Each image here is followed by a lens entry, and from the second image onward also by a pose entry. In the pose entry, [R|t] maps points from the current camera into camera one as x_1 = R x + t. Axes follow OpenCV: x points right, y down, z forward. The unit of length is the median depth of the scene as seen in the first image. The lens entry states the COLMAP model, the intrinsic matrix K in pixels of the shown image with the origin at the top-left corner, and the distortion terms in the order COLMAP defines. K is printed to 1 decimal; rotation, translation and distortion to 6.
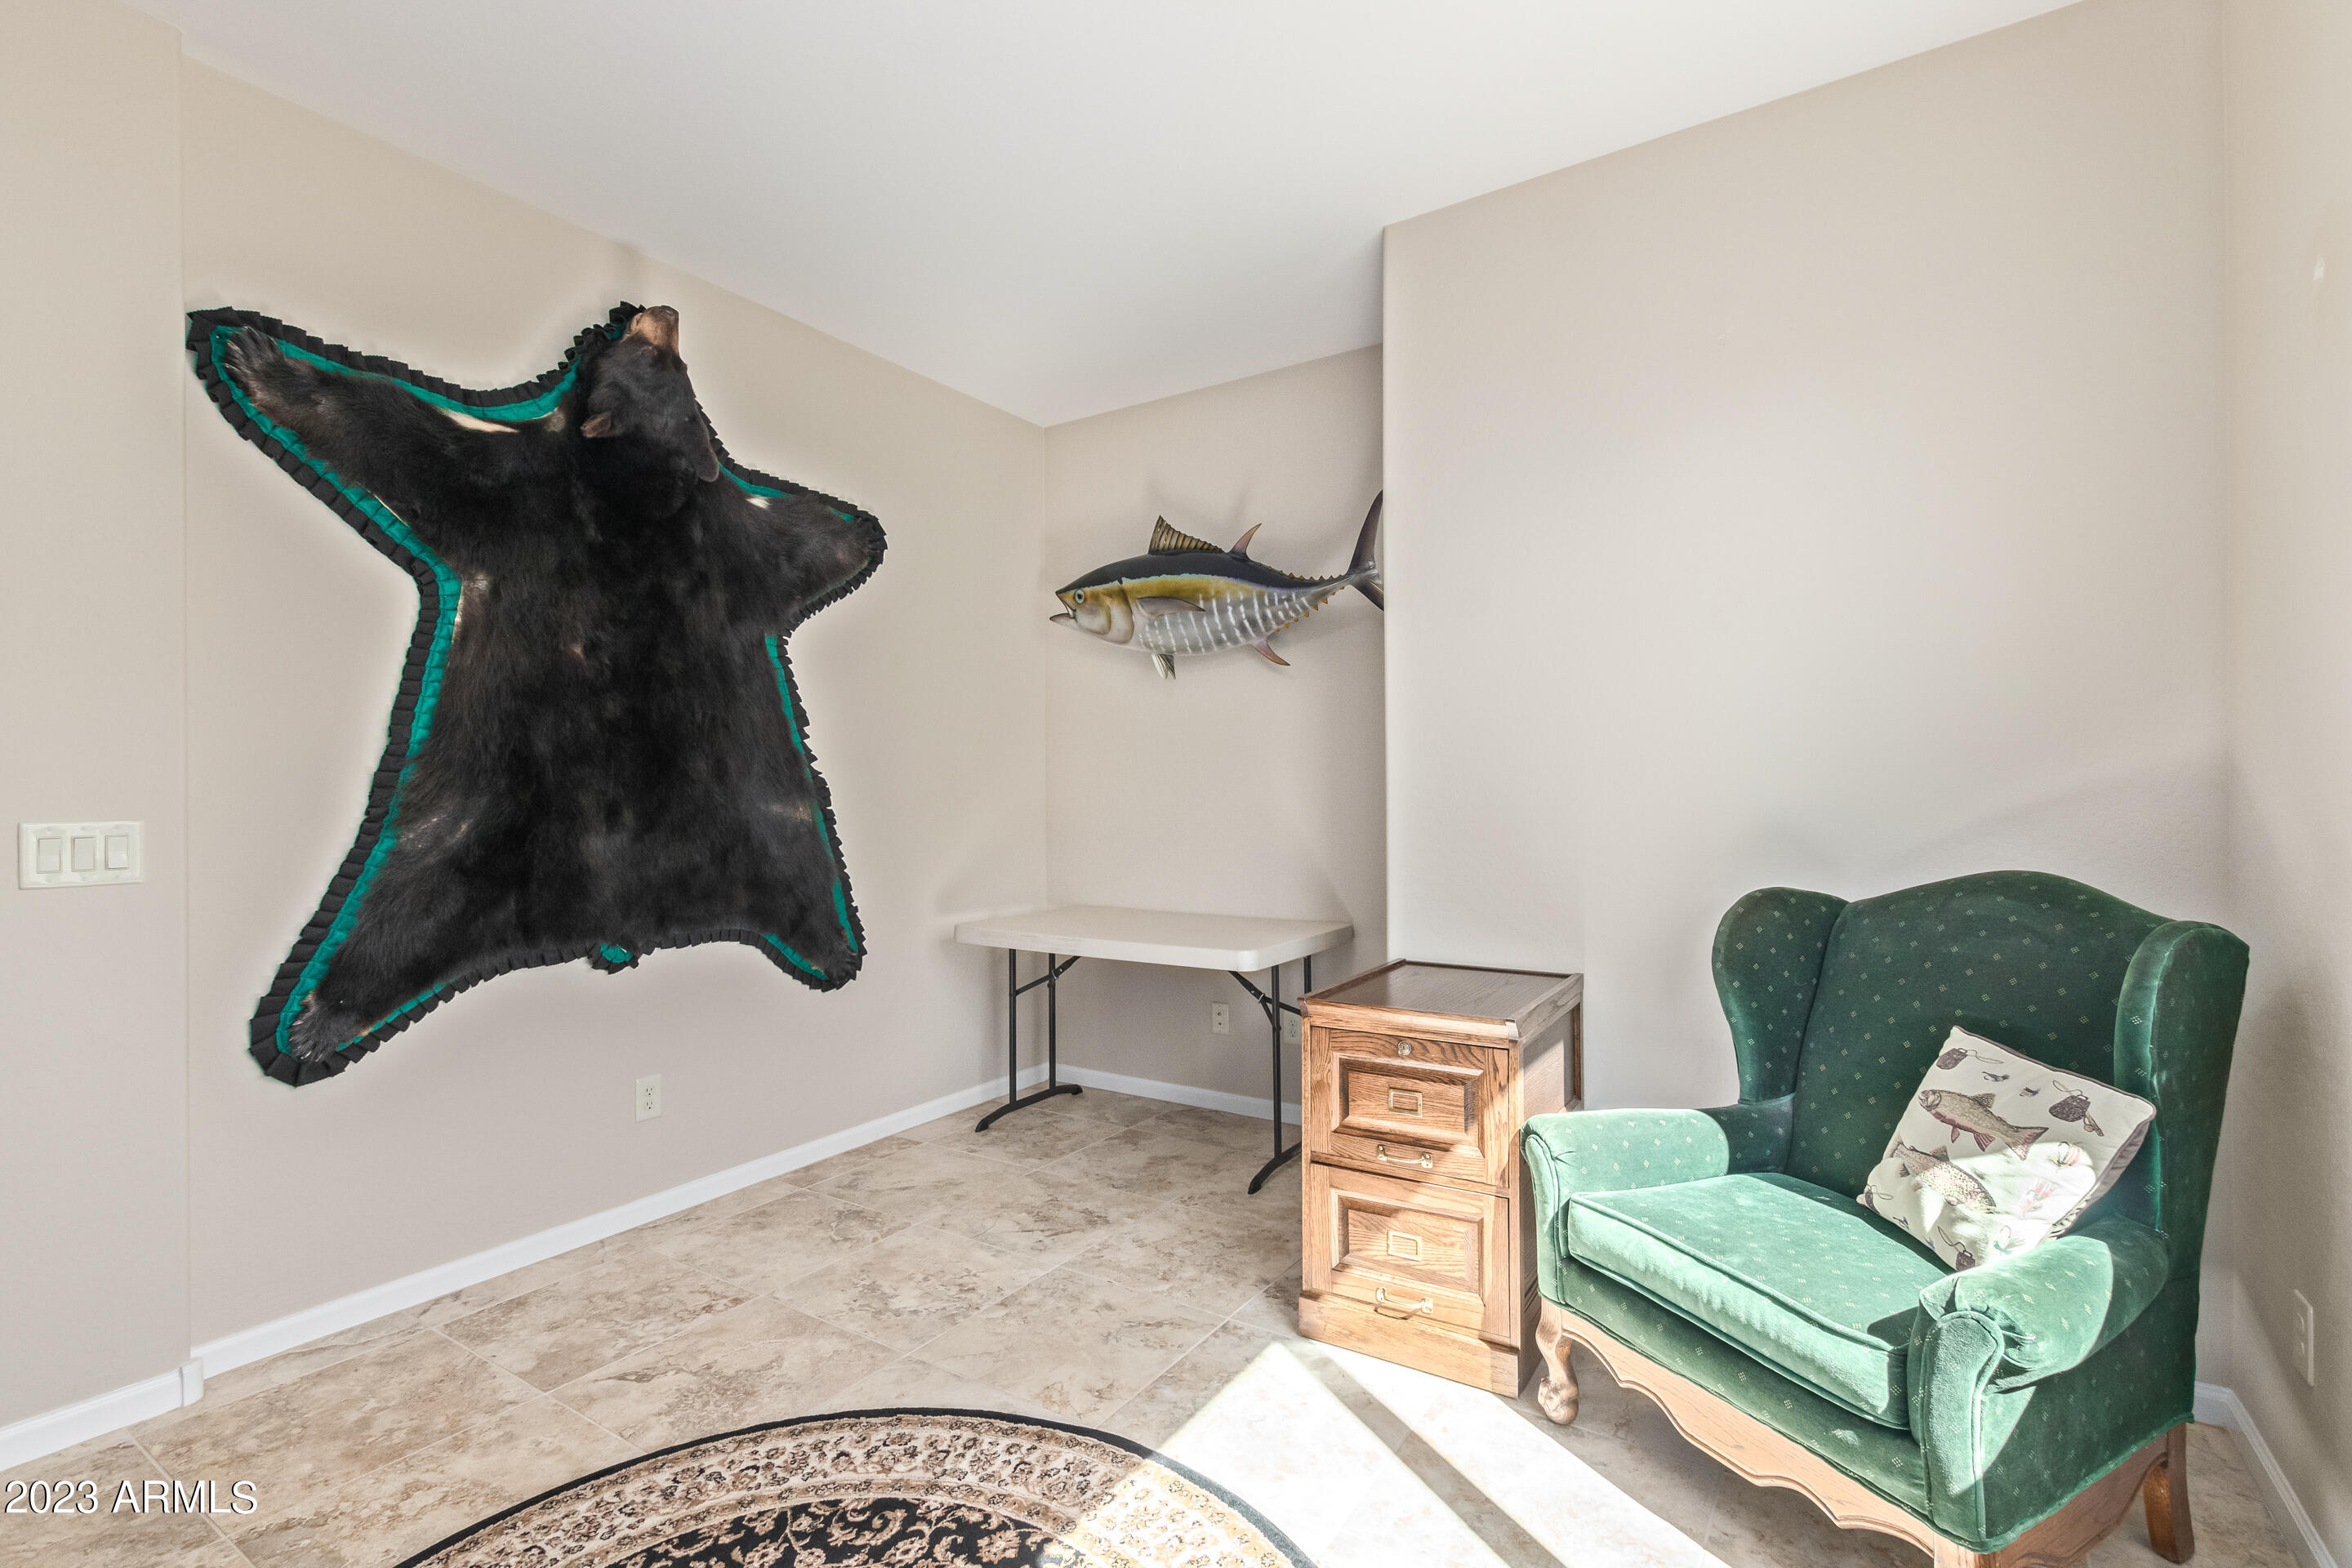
lens RADIAL K [[1090.0, 0, 1170.9], [0, 1090.0, 786.9], [0, 0, 1]] dist [0.006127, -0.000705]
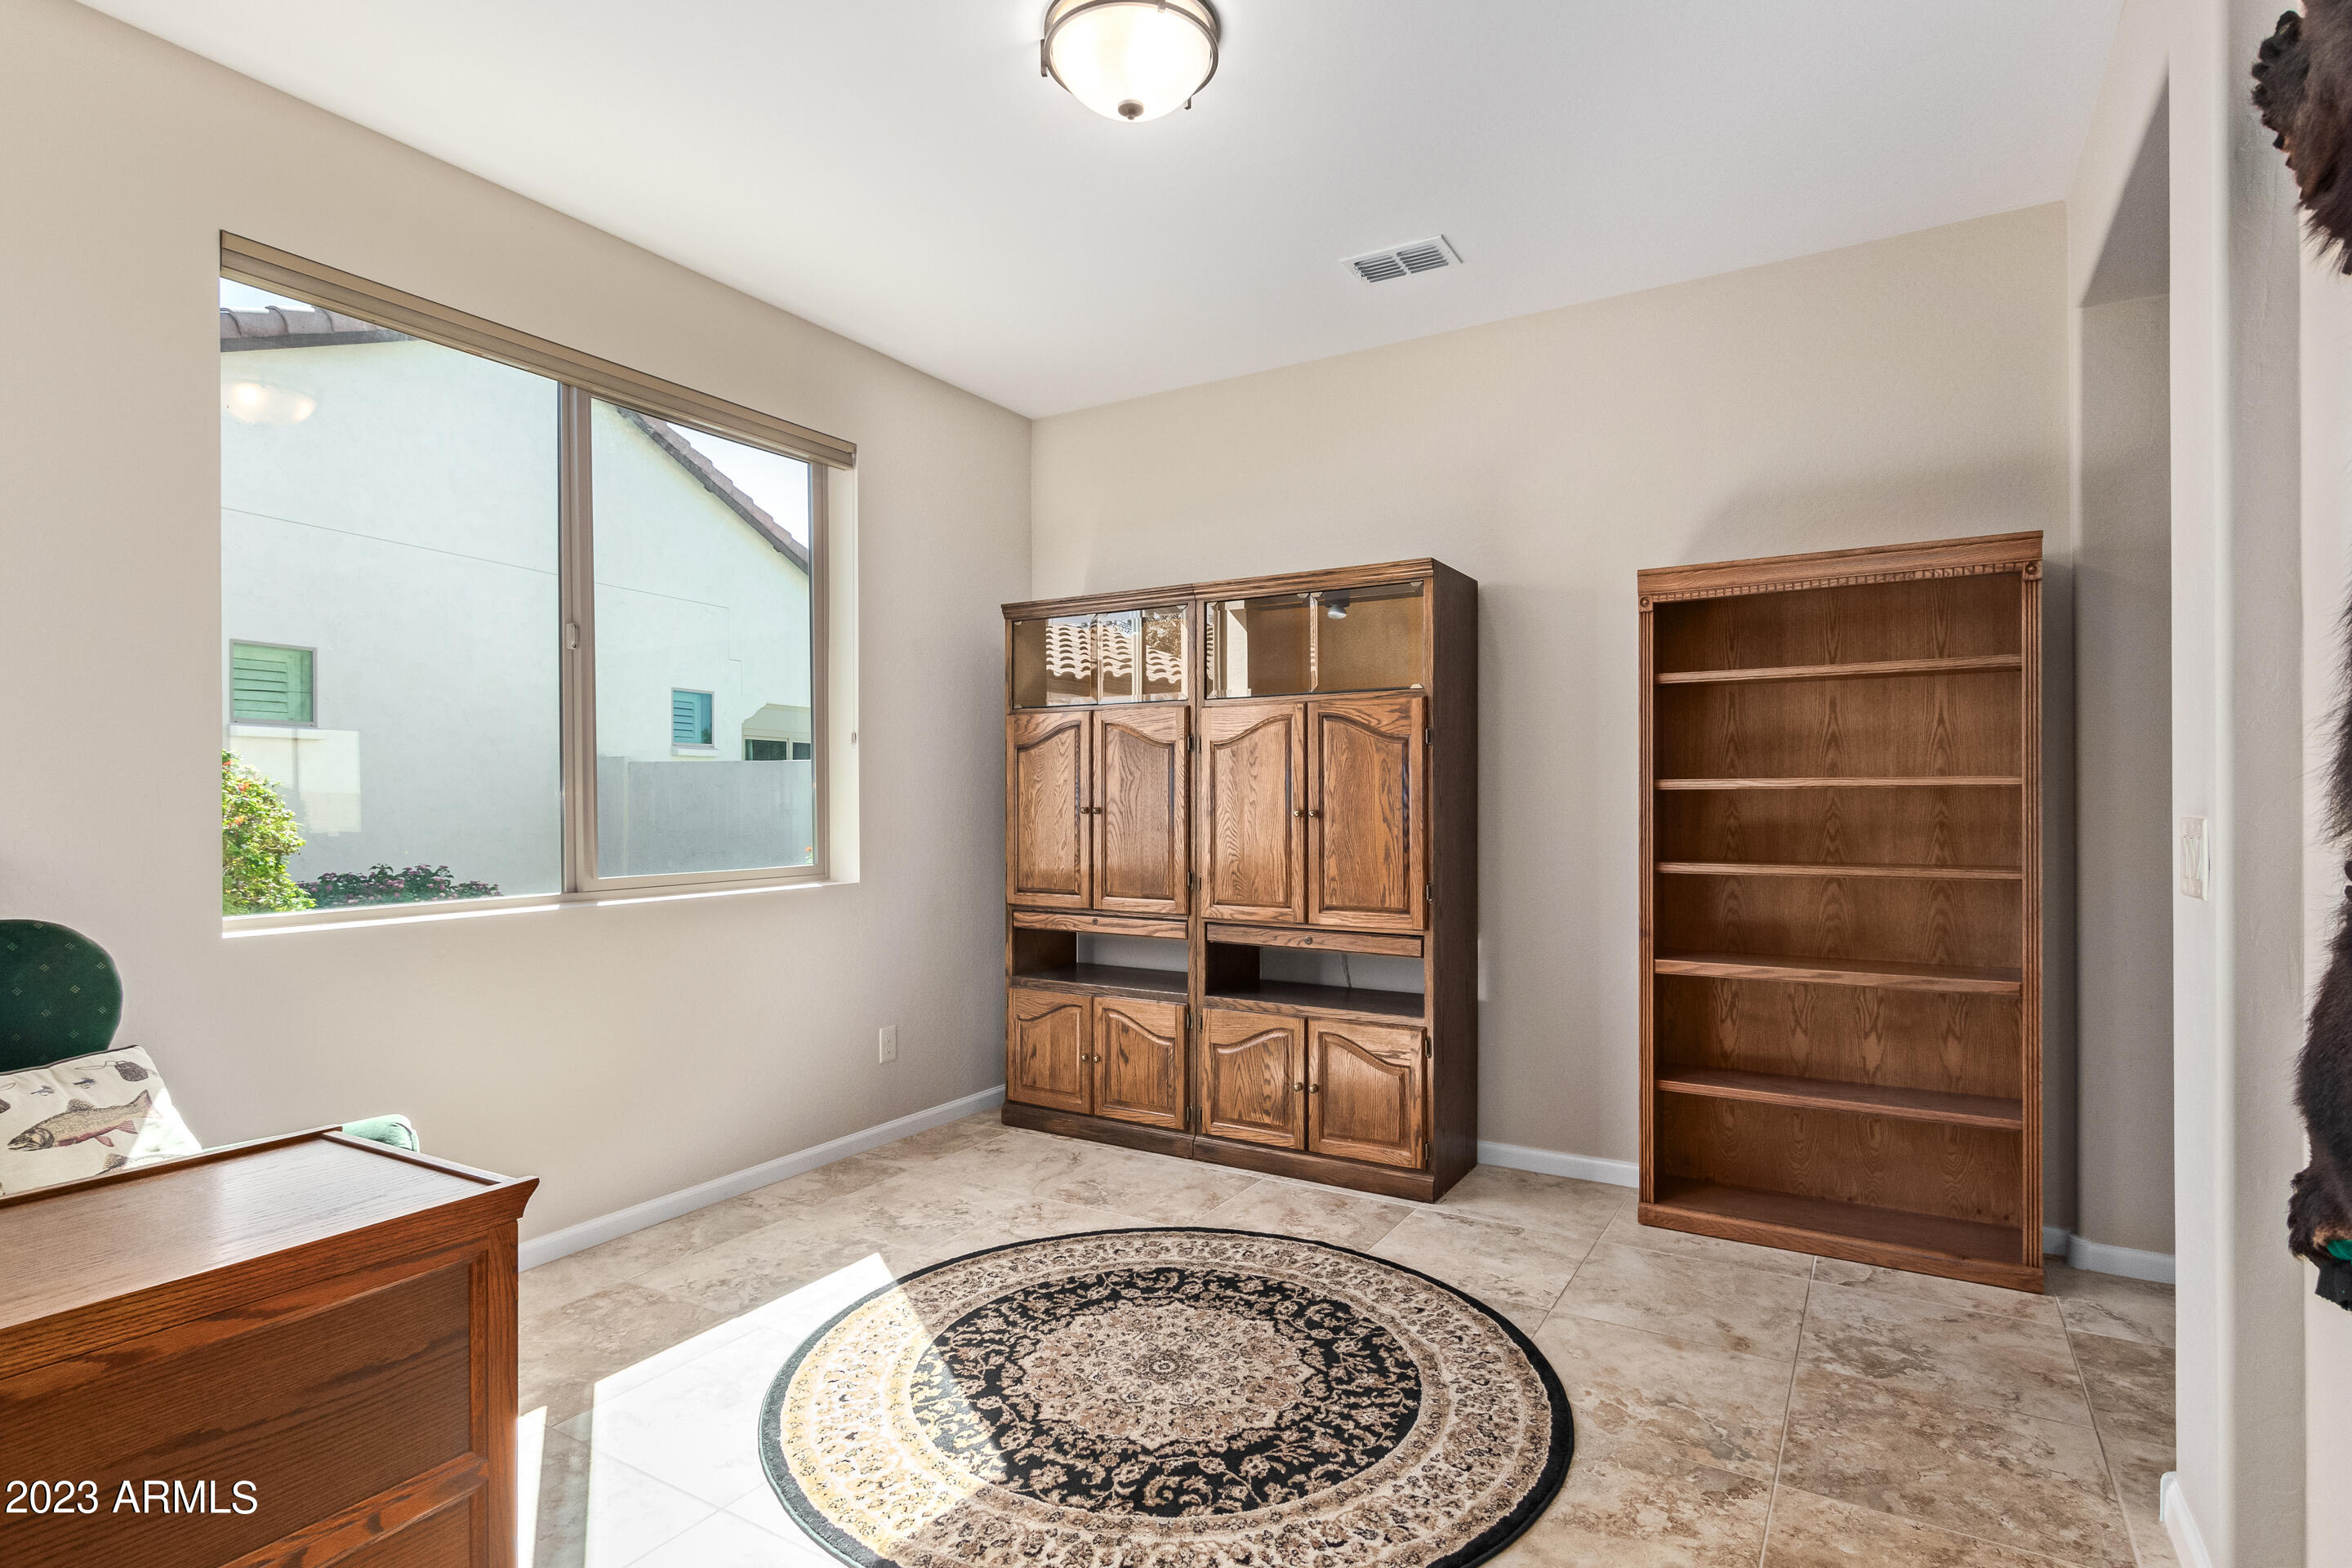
lens RADIAL K [[1228.4, 0, 1179.5], [0, 1228.4, 787.3], [0, 0, 1]] dist [-0.001563, -0.000509]
pose [[-0.999135, 0.009411, -0.040498, -0.237015], [0.009539, 0.999950, -0.002952, 0.002521], [0.040468, -0.003336, -0.999175, 2.158122]]
